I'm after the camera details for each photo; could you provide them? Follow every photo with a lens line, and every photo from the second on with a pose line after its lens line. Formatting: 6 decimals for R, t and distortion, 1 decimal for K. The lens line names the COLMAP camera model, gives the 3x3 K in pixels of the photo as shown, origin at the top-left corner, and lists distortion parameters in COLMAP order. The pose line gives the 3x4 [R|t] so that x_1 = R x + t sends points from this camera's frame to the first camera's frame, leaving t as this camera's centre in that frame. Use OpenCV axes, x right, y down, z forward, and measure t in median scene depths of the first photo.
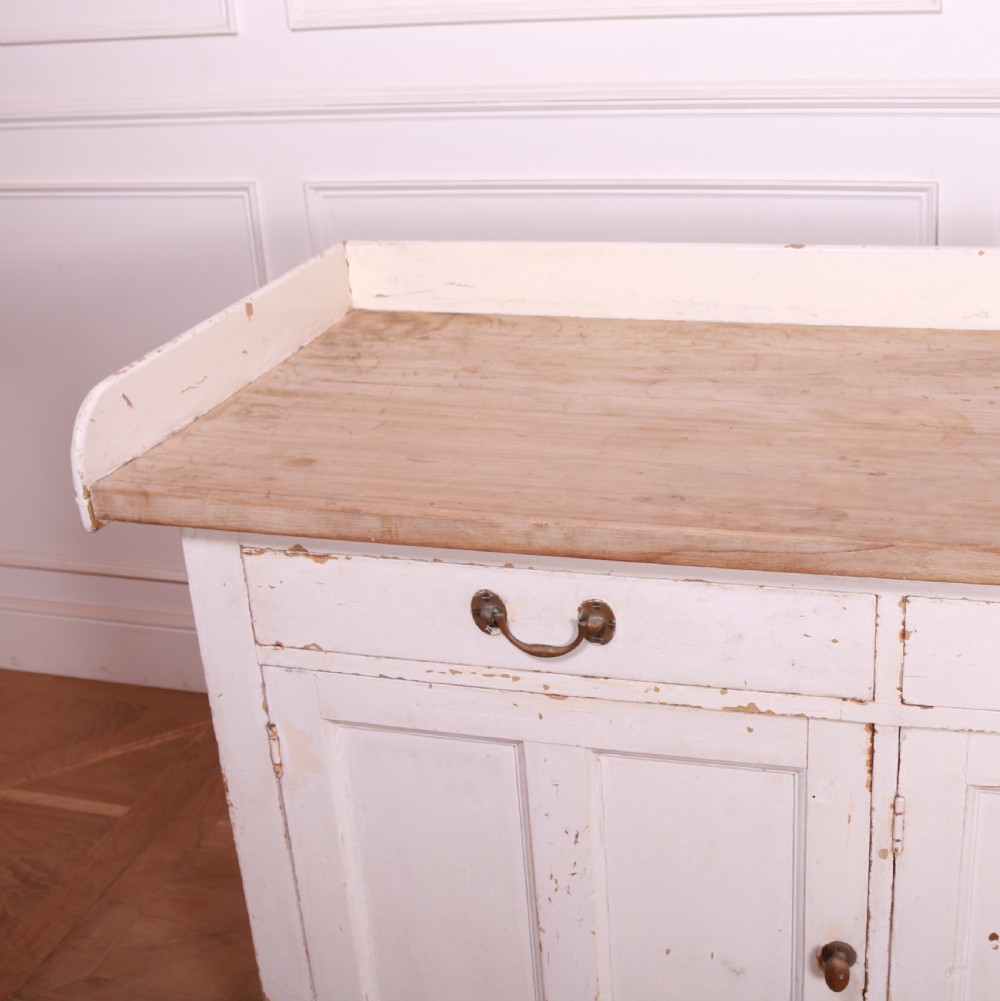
lens RADIAL K [[1441.7, 0, 605.1], [0, 1441.7, 430.4], [0, 0, 1]] dist [-0.150209, 0.089957]
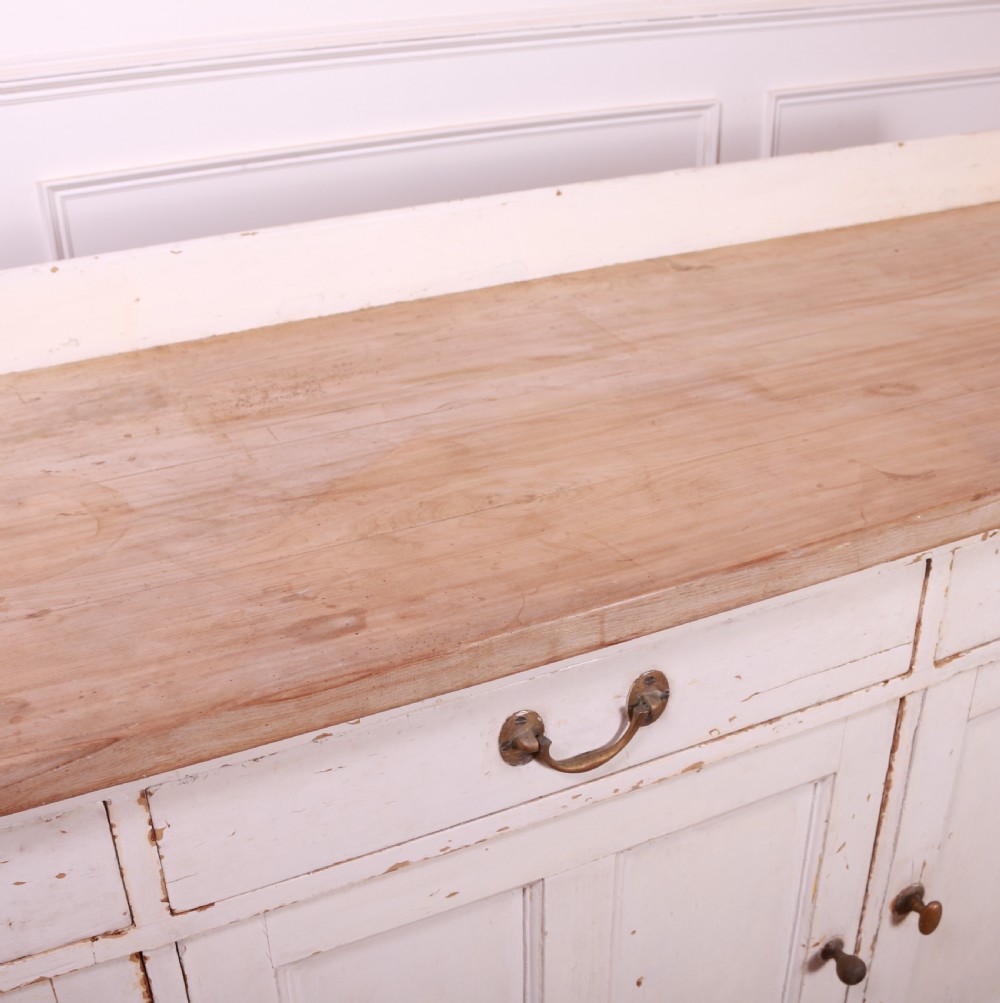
lens RADIAL K [[1233.0, 0, 438.9], [0, 1233.0, 515.6], [0, 0, 1]] dist [-0.155173, 0.120737]
pose [[0.794872, -0.269800, 0.543495, 0.033618], [0.211645, 0.962732, 0.168383, -0.075159], [-0.568670, -0.018815, 0.822351, 0.388841]]
